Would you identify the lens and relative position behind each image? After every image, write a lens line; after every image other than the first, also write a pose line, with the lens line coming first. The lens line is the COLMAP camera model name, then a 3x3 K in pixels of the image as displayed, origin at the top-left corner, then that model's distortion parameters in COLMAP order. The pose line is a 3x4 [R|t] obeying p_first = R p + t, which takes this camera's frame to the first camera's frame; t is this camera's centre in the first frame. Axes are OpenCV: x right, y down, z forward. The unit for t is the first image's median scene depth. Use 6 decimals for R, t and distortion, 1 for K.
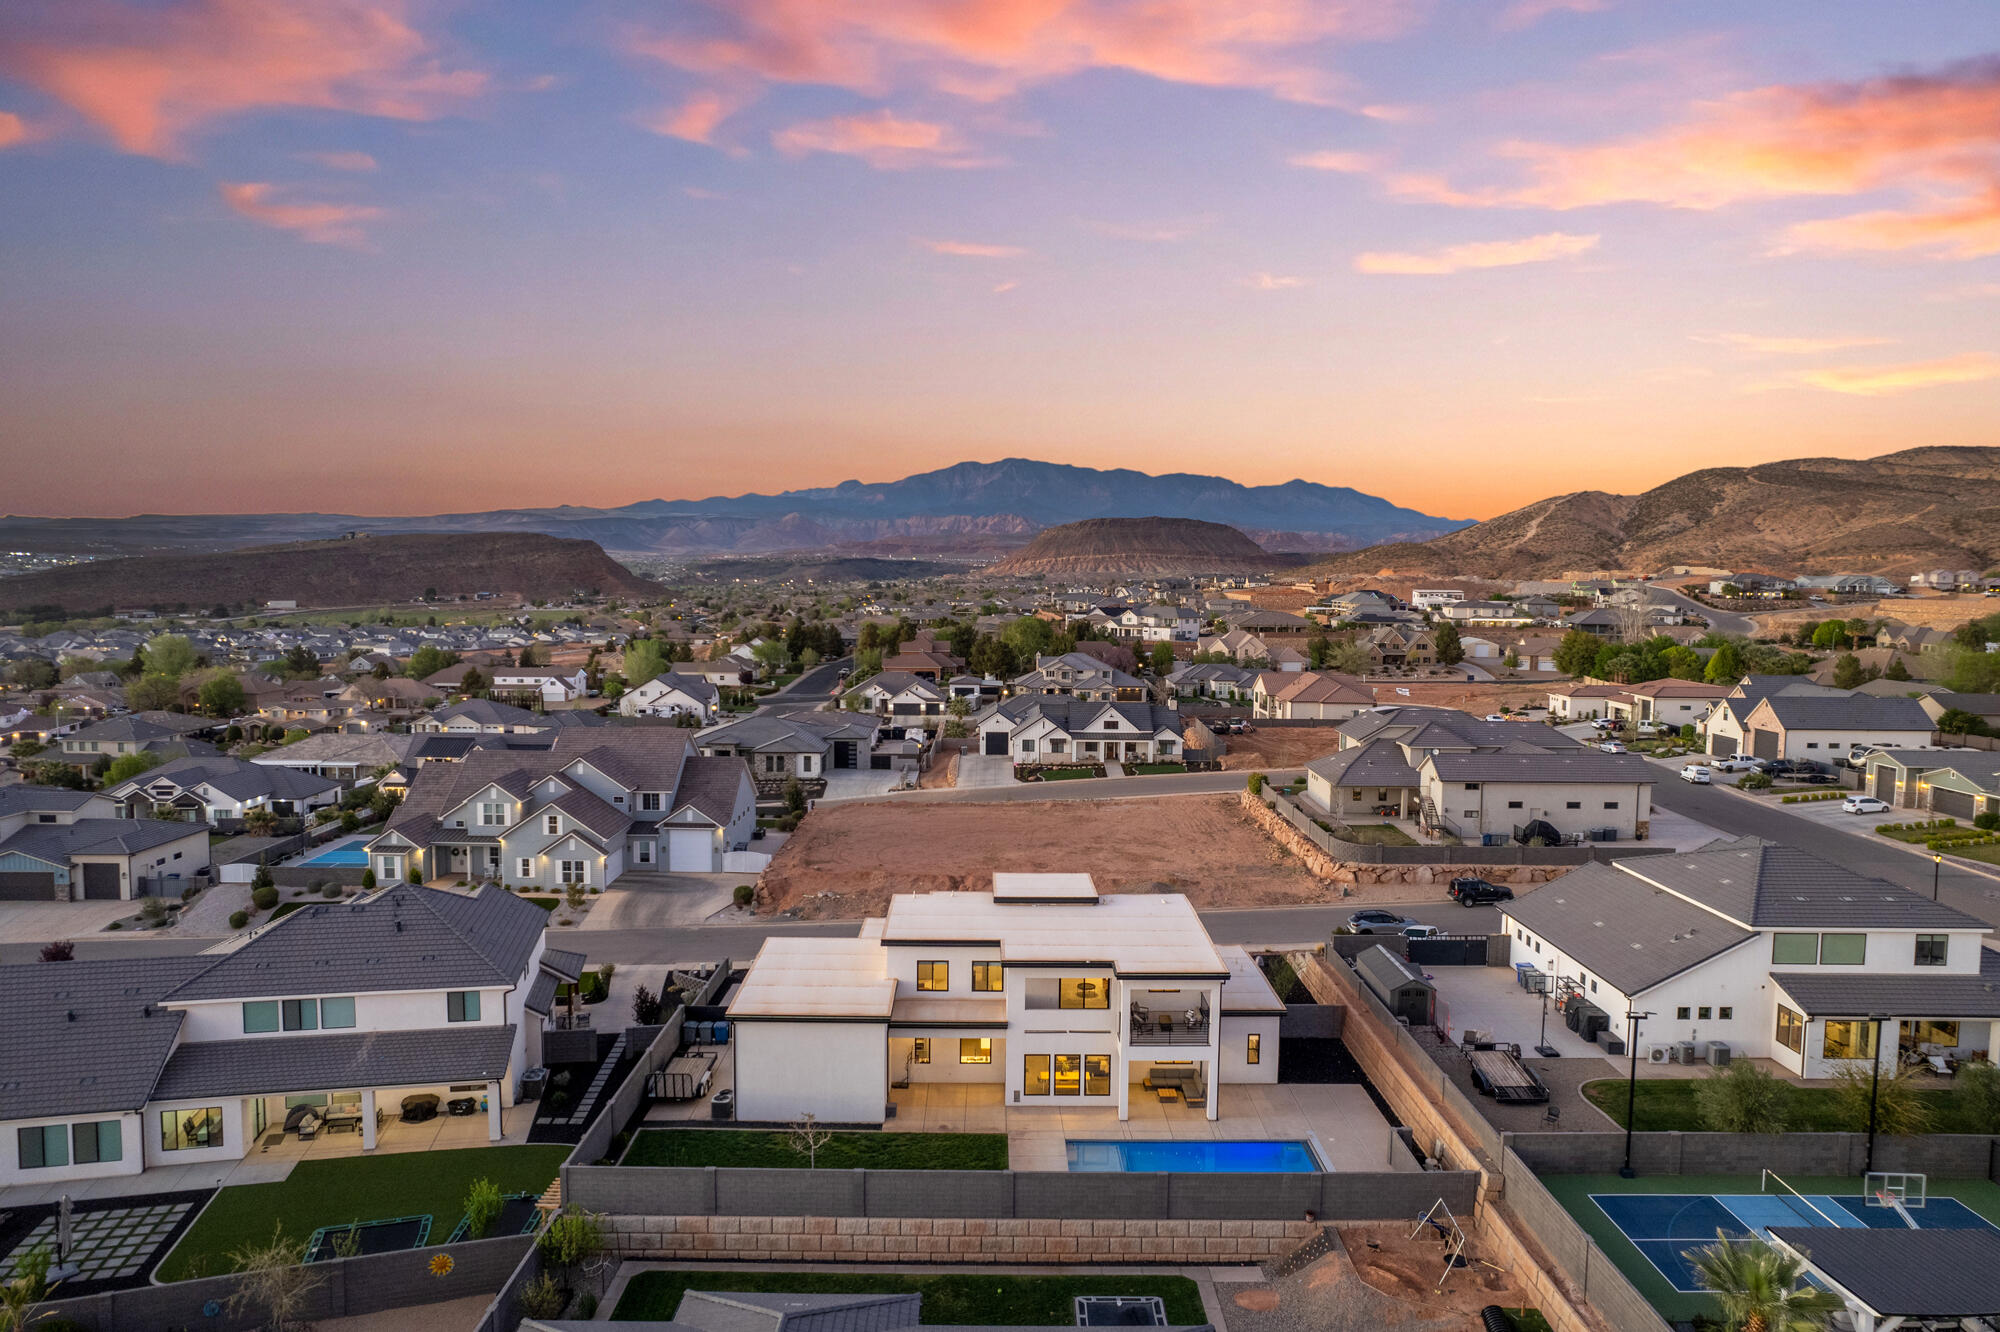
lens RADIAL K [[1287.4, 0, 1004.7], [0, 1287.4, 671.5], [0, 0, 1]] dist [-0.078781, 0.073203]
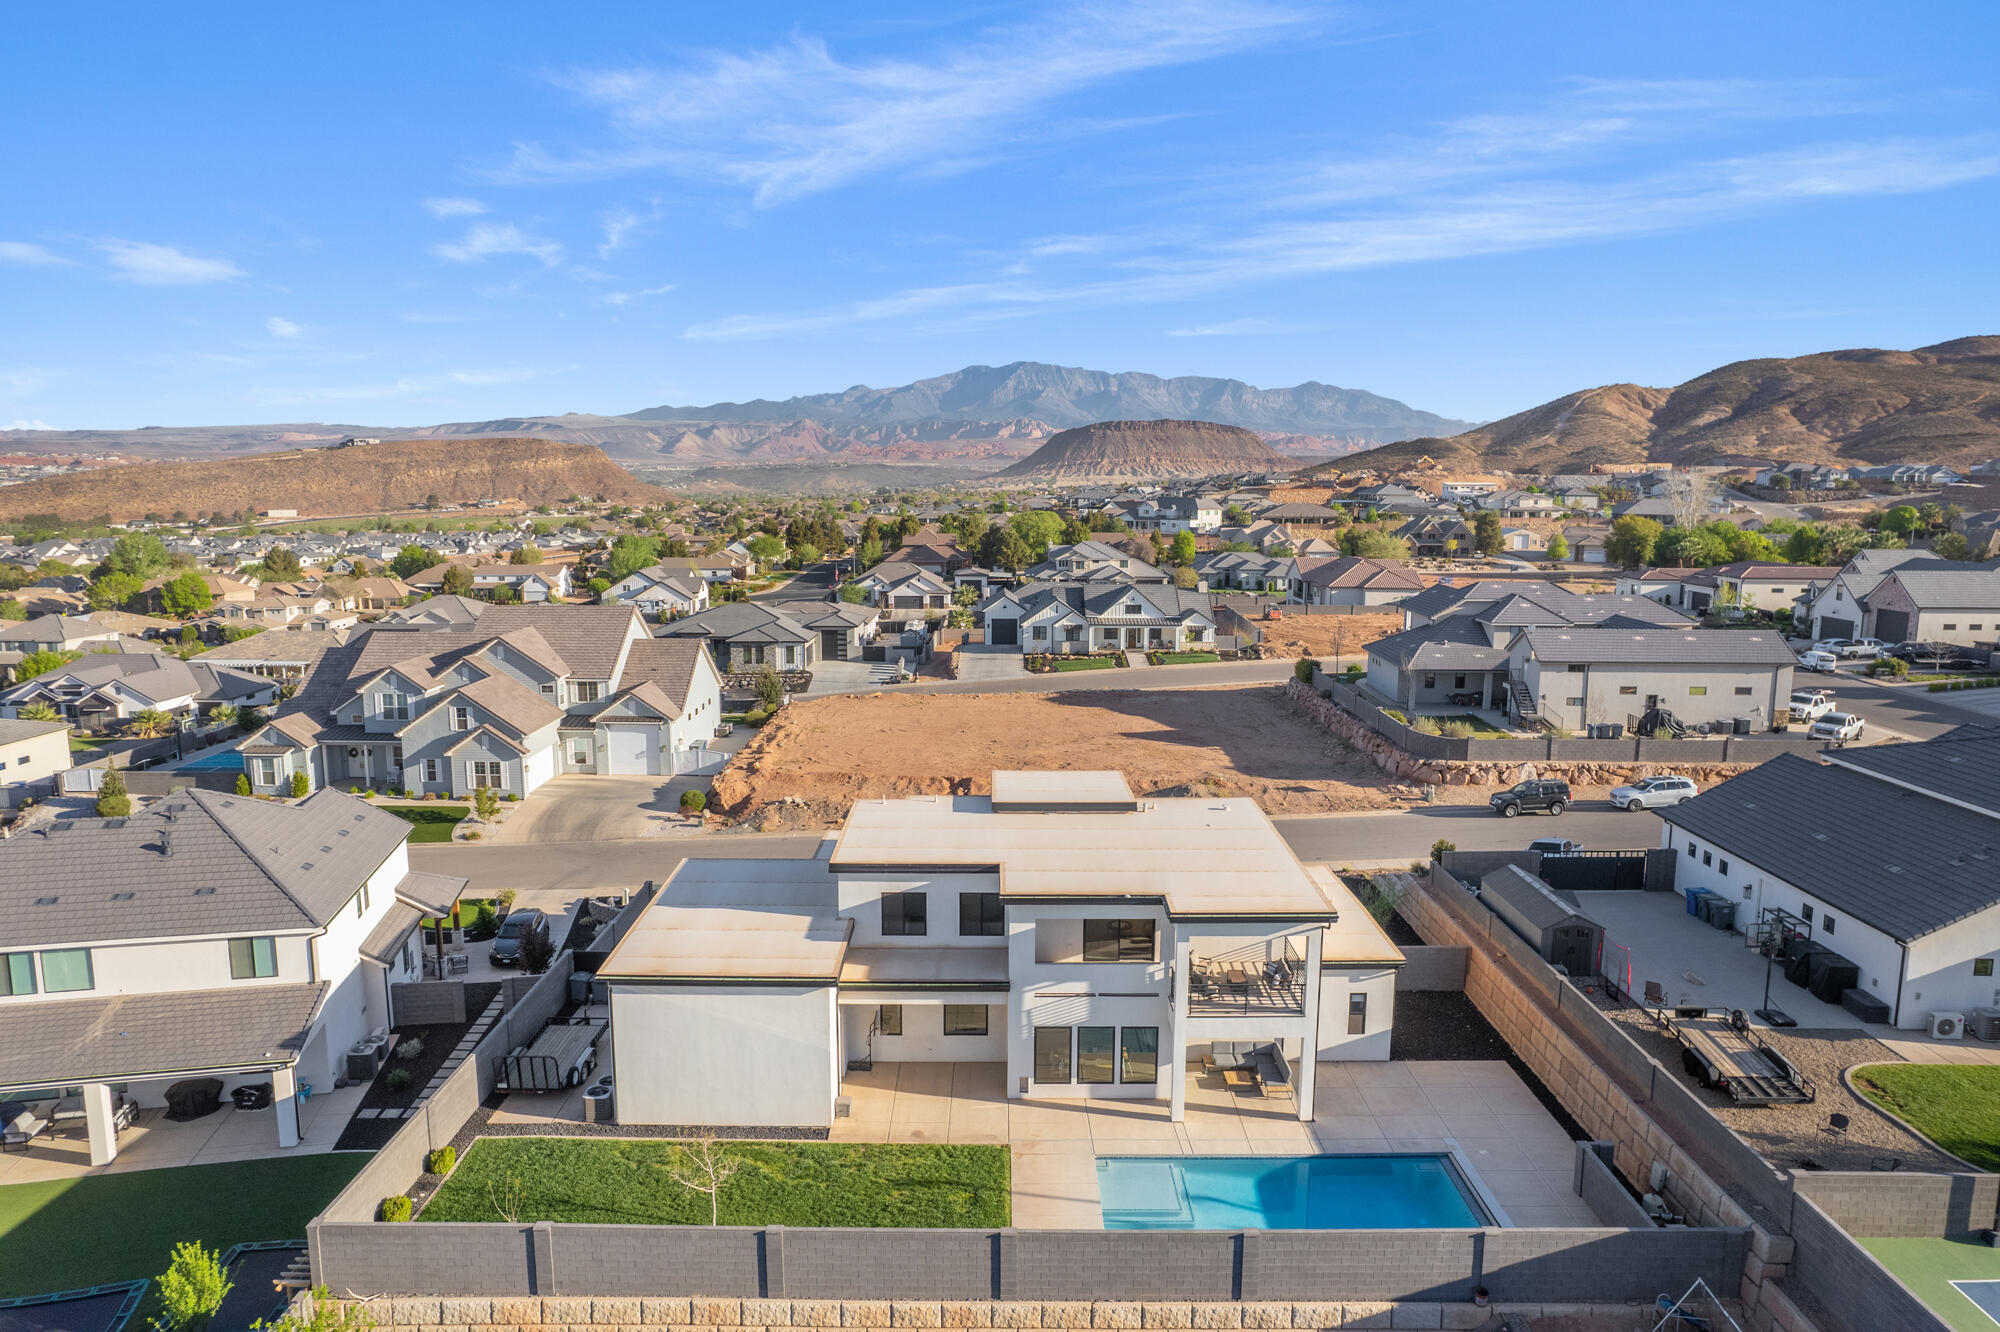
lens RADIAL K [[1282.4, 0, 1003.3], [0, 1282.4, 674.2], [0, 0, 1]] dist [-0.078061, 0.072247]
pose [[0.999933, -0.005080, -0.010407, 0.005670], [0.005834, 0.997261, 0.073733, 0.049541], [0.010003, -0.073789, 0.997224, 0.280657]]
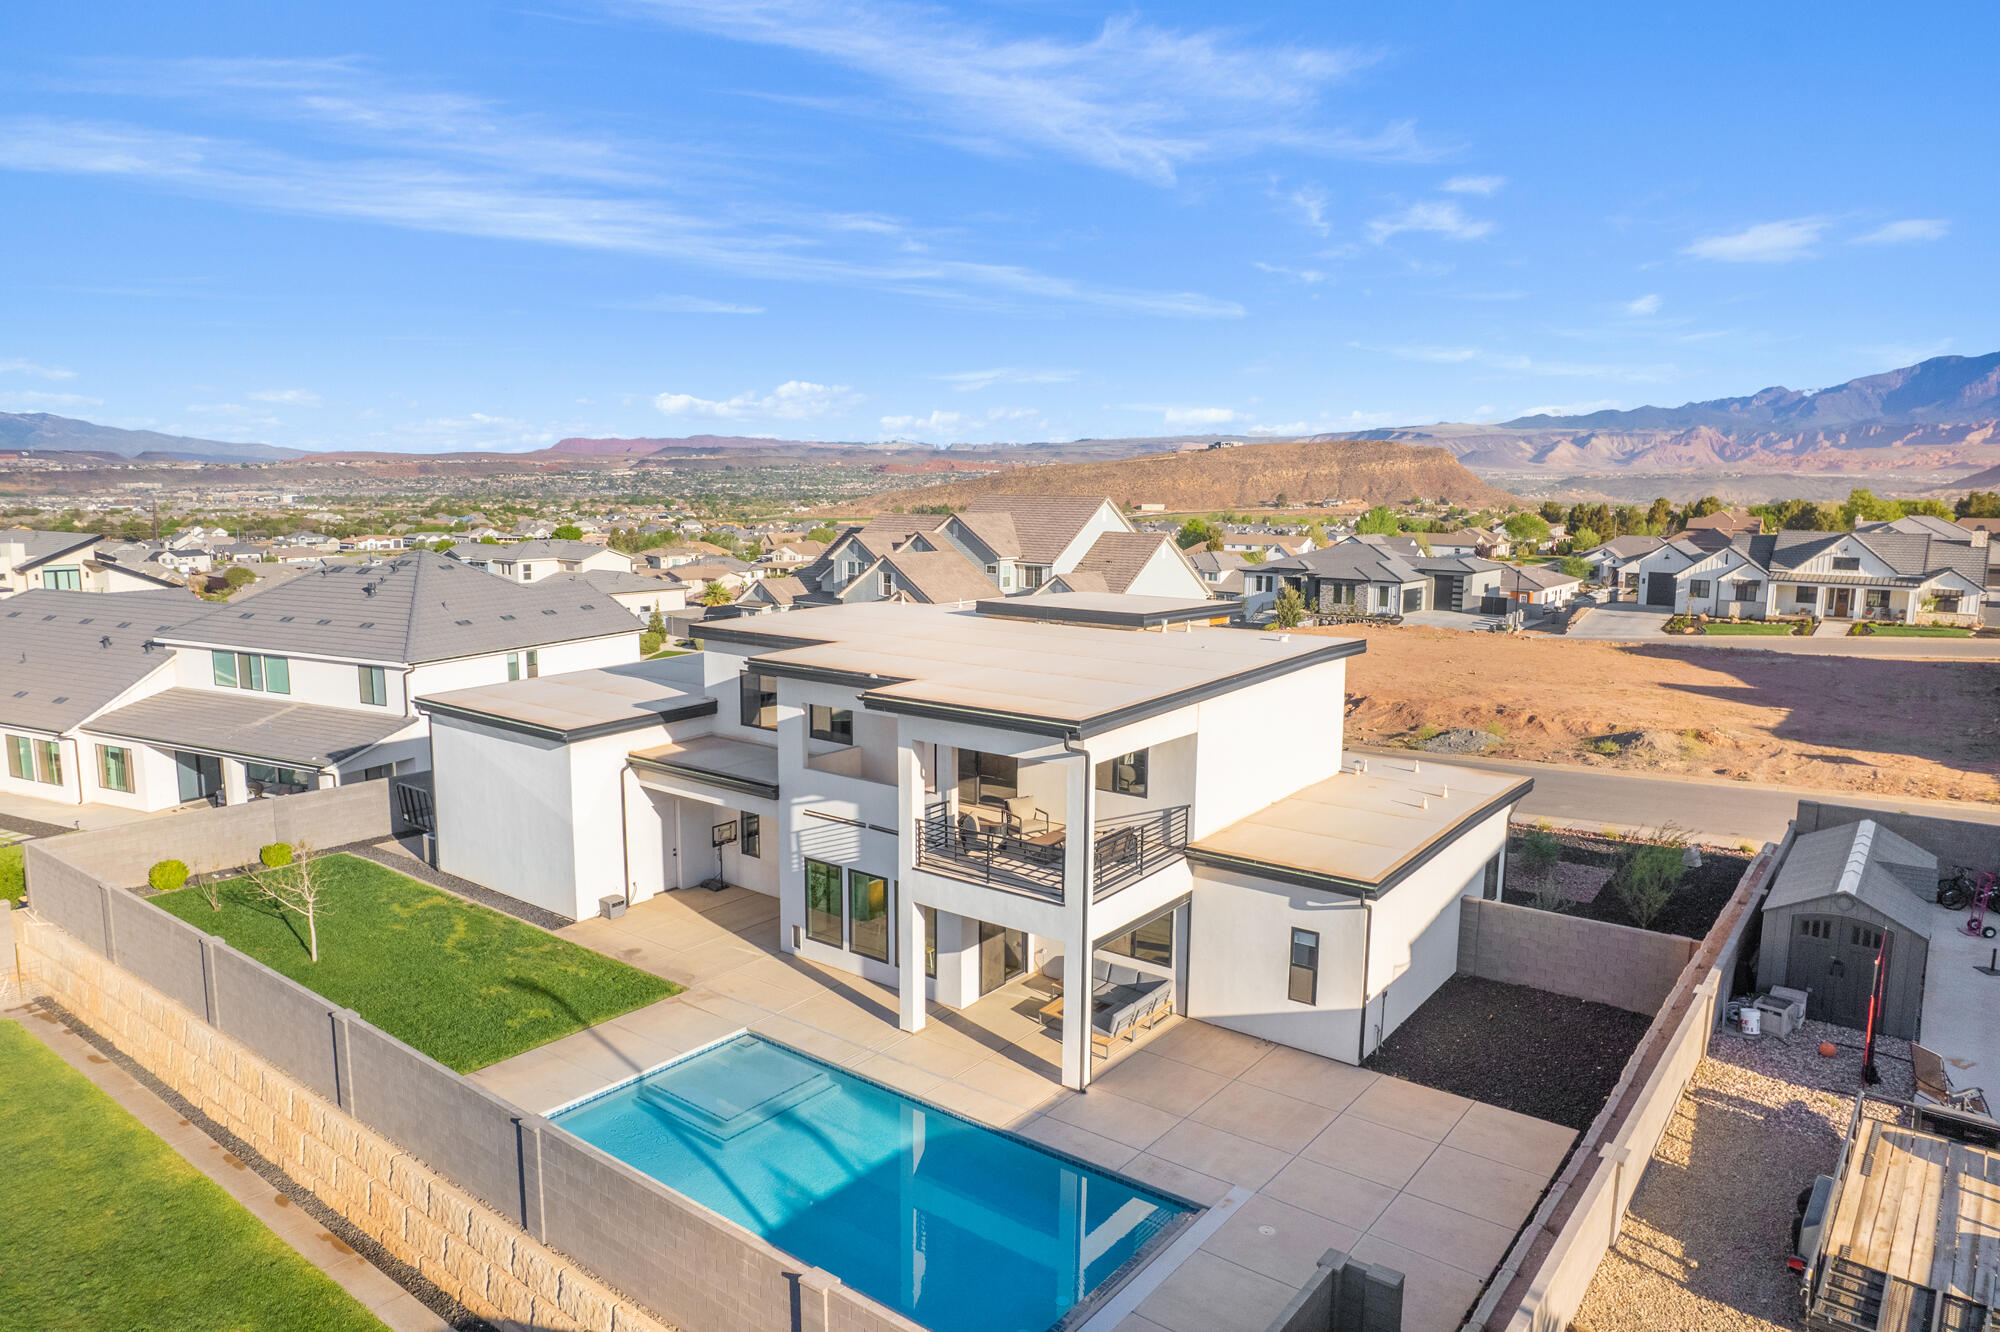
lens RADIAL K [[1282.4, 0, 1003.3], [0, 1282.4, 674.2], [0, 0, 1]] dist [-0.078061, 0.072247]
pose [[0.788282, 0.088664, -0.608892, 0.328676], [-0.050077, 0.995526, 0.080132, 0.160870], [0.613272, -0.032675, 0.789195, 0.571626]]
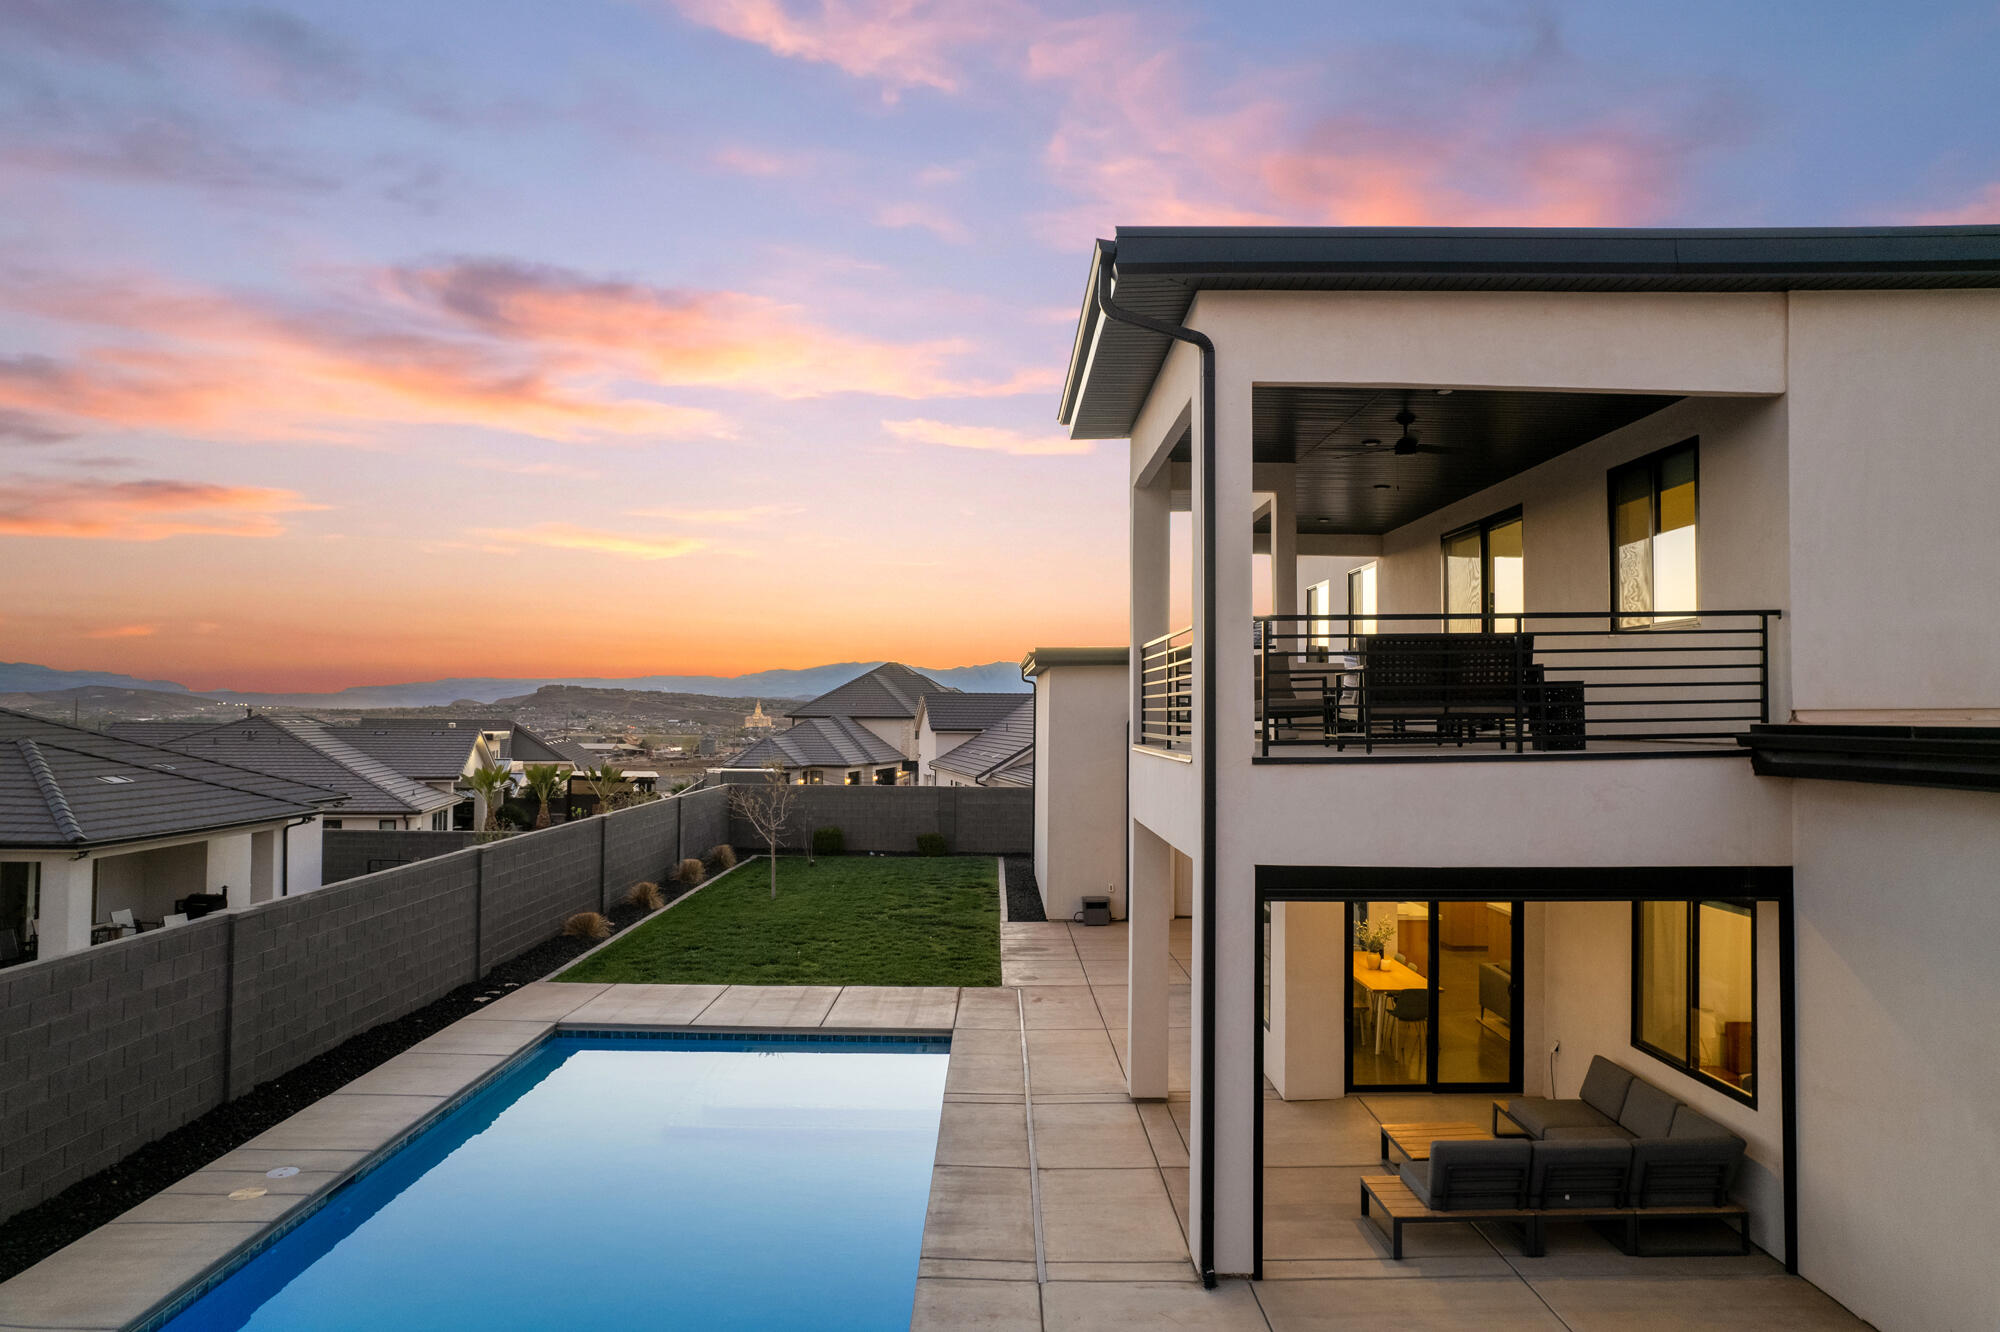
lens RADIAL K [[1287.4, 0, 1004.7], [0, 1287.4, 671.5], [0, 0, 1]] dist [-0.078781, 0.073203]
pose [[-0.001876, -0.042897, -0.999078, 0.273223], [-0.091228, 0.994921, -0.042547, 0.248256], [0.995828, 0.091064, -0.005780, 0.832255]]
